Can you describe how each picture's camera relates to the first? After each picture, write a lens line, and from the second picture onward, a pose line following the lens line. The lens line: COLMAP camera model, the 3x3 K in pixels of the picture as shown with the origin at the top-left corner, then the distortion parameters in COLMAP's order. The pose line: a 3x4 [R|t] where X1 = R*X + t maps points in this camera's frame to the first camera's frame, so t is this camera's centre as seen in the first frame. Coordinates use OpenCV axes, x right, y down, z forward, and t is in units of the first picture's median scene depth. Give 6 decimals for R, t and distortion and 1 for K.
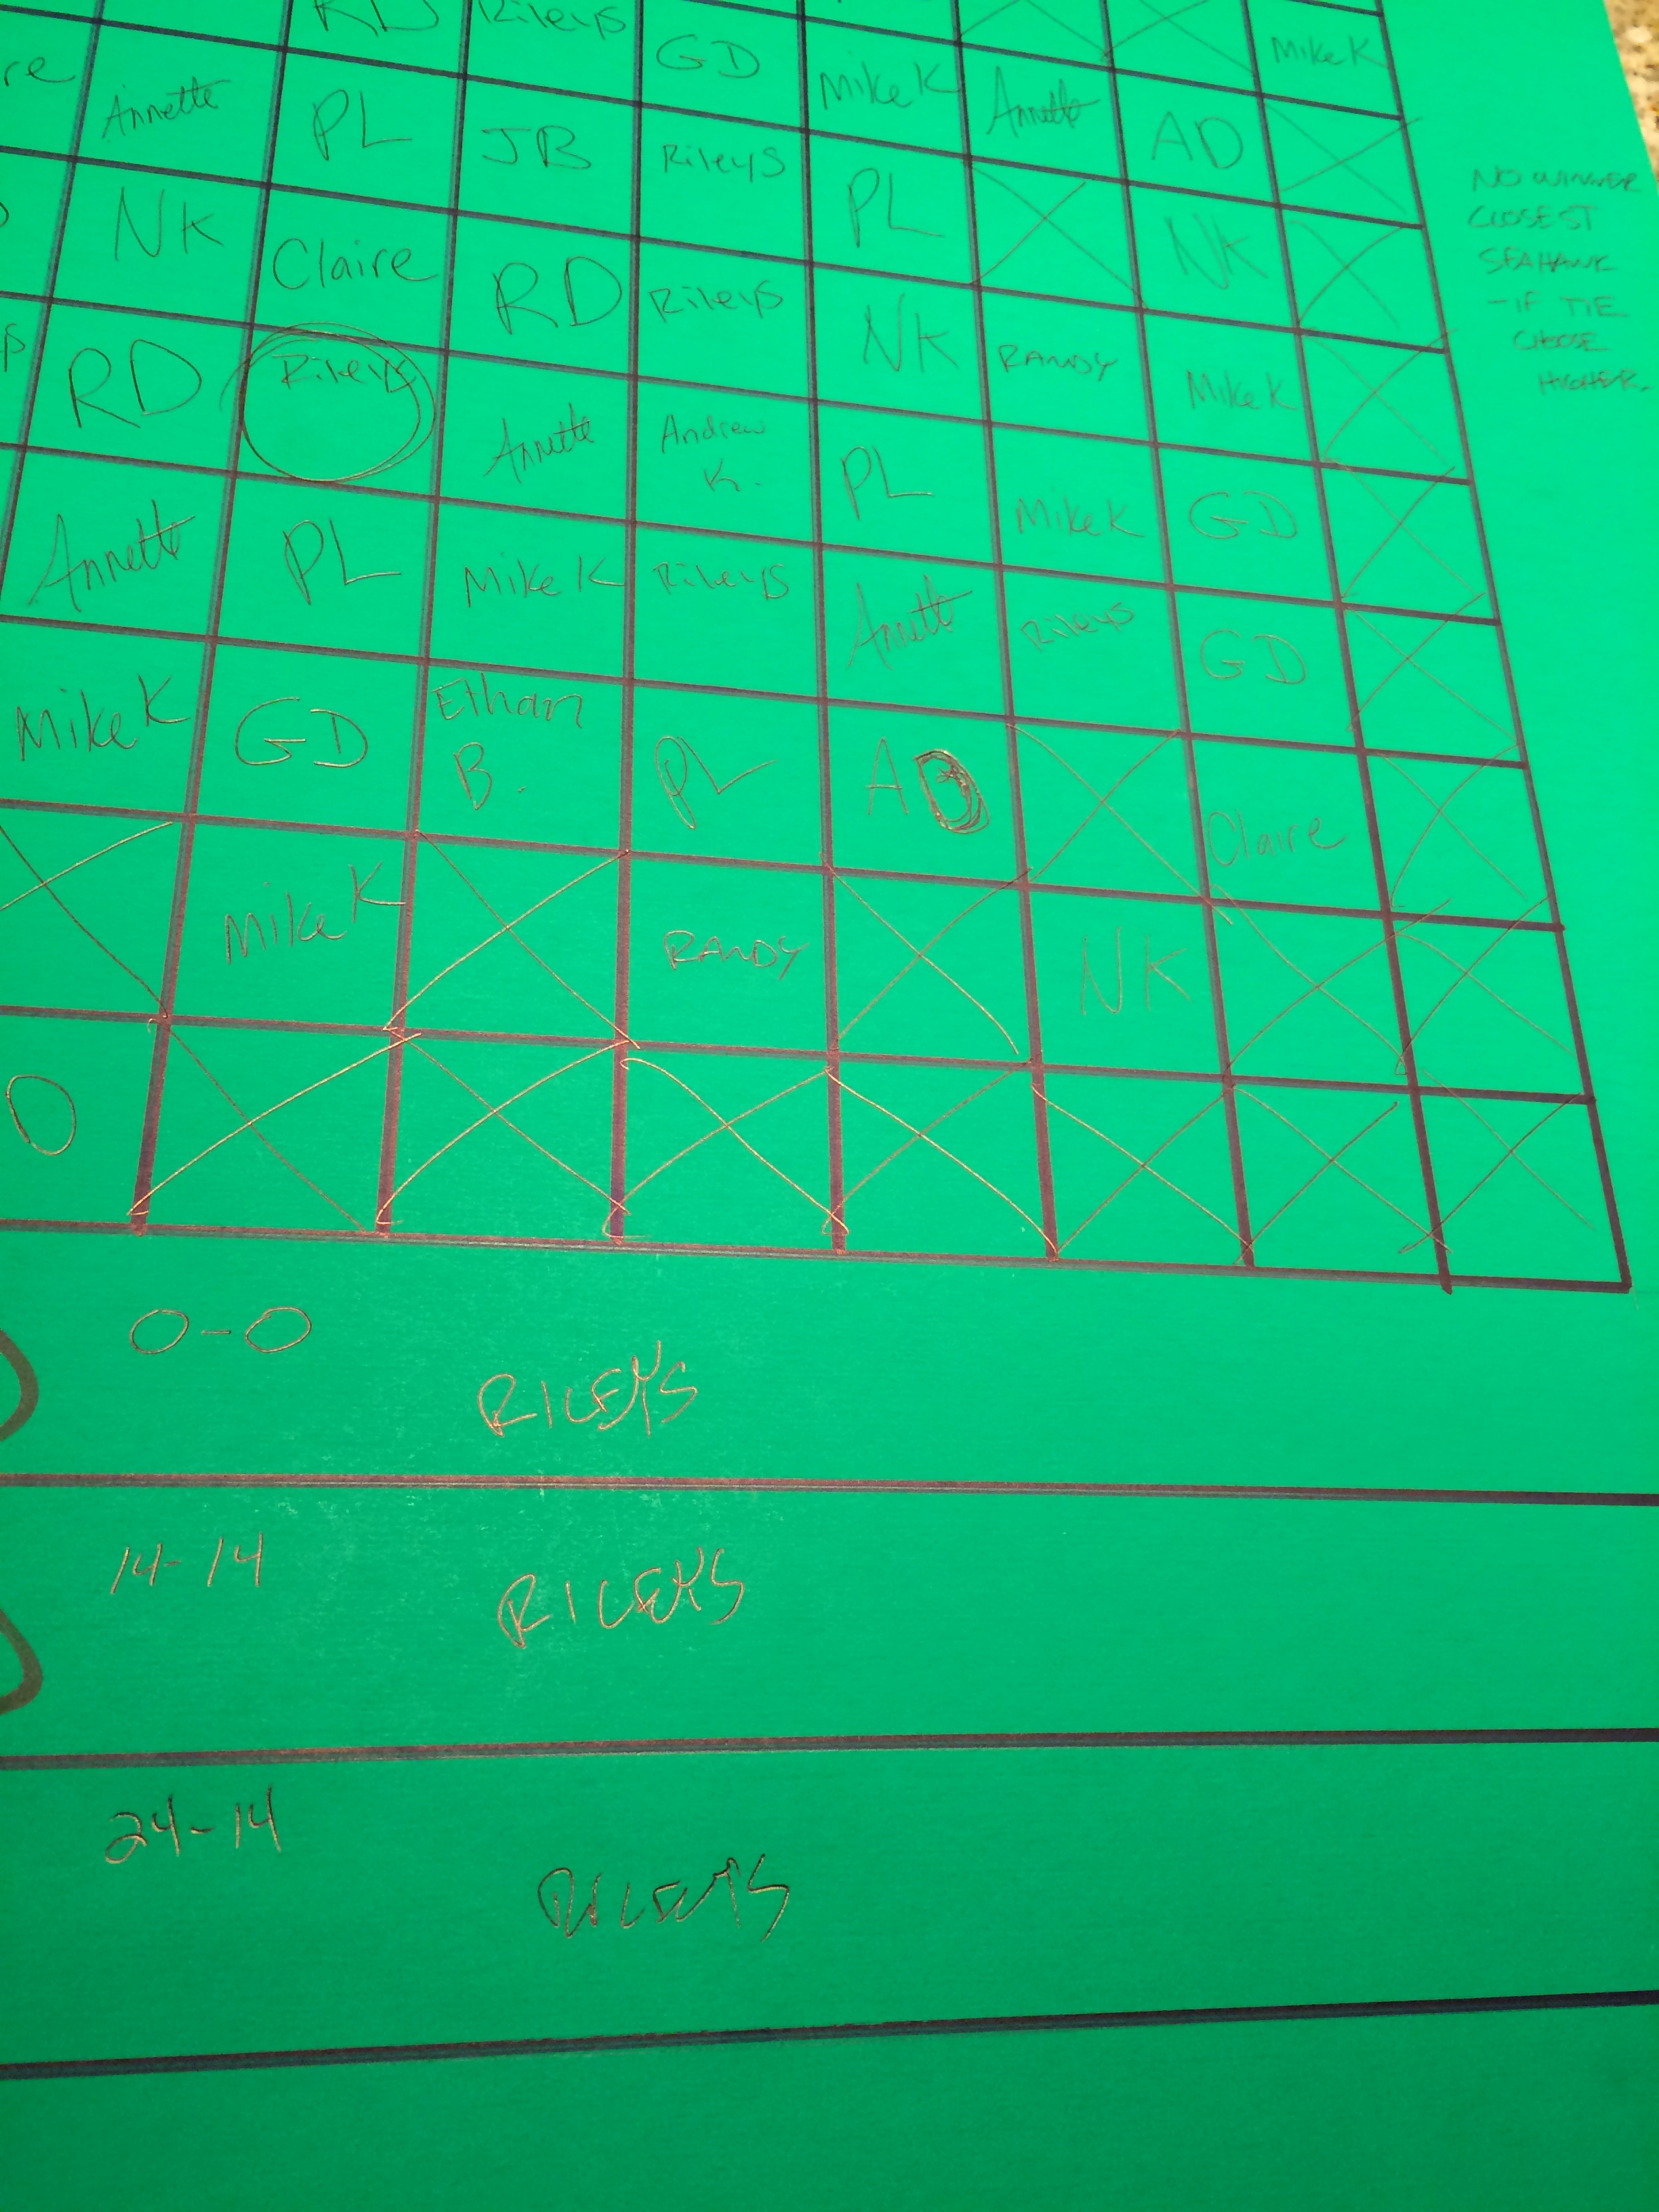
lens RADIAL K [[1861.8, 0, 822.4], [0, 1861.8, 1109.9], [0, 0, 1]] dist [0.074722, -0.107189]
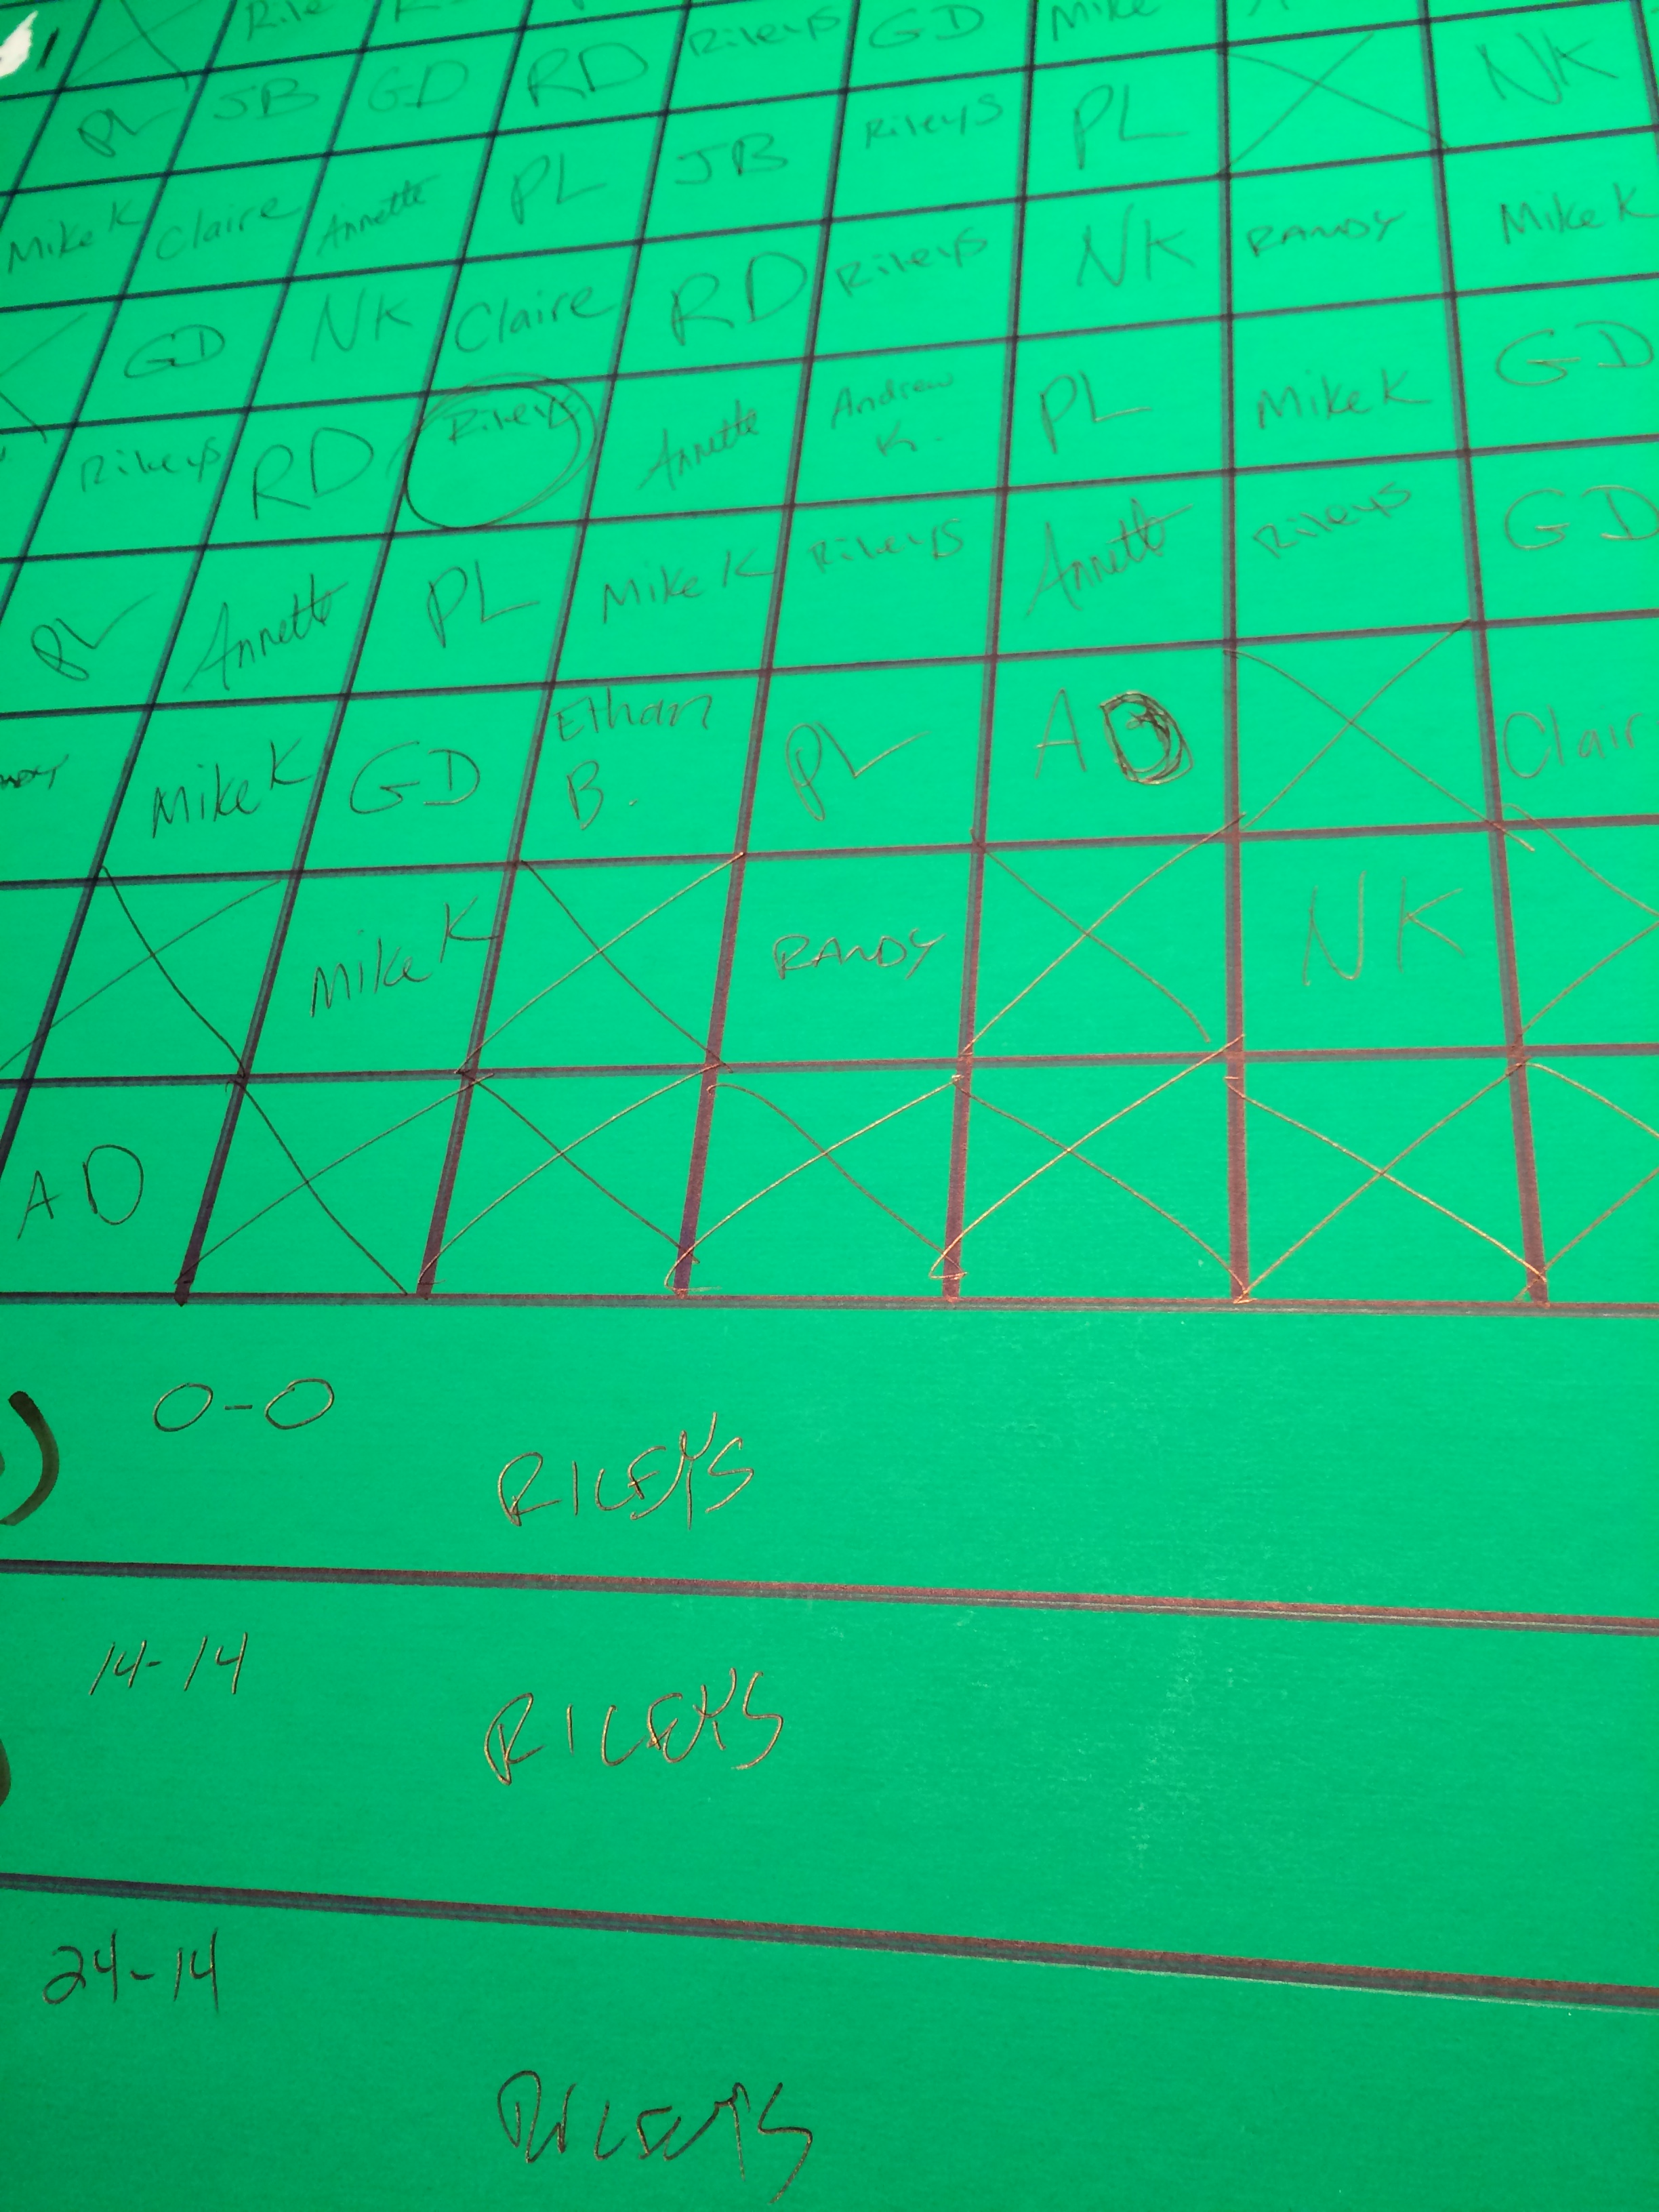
lens RADIAL K [[1861.8, 0, 831.4], [0, 1861.8, 1107.5], [0, 0, 1]] dist [0.074722, -0.107189]
pose [[0.920807, -0.082958, -0.381095, 0.240847], [0.046108, 0.993419, -0.104843, 0.067586], [0.387284, 0.078969, 0.918572, 0.218848]]
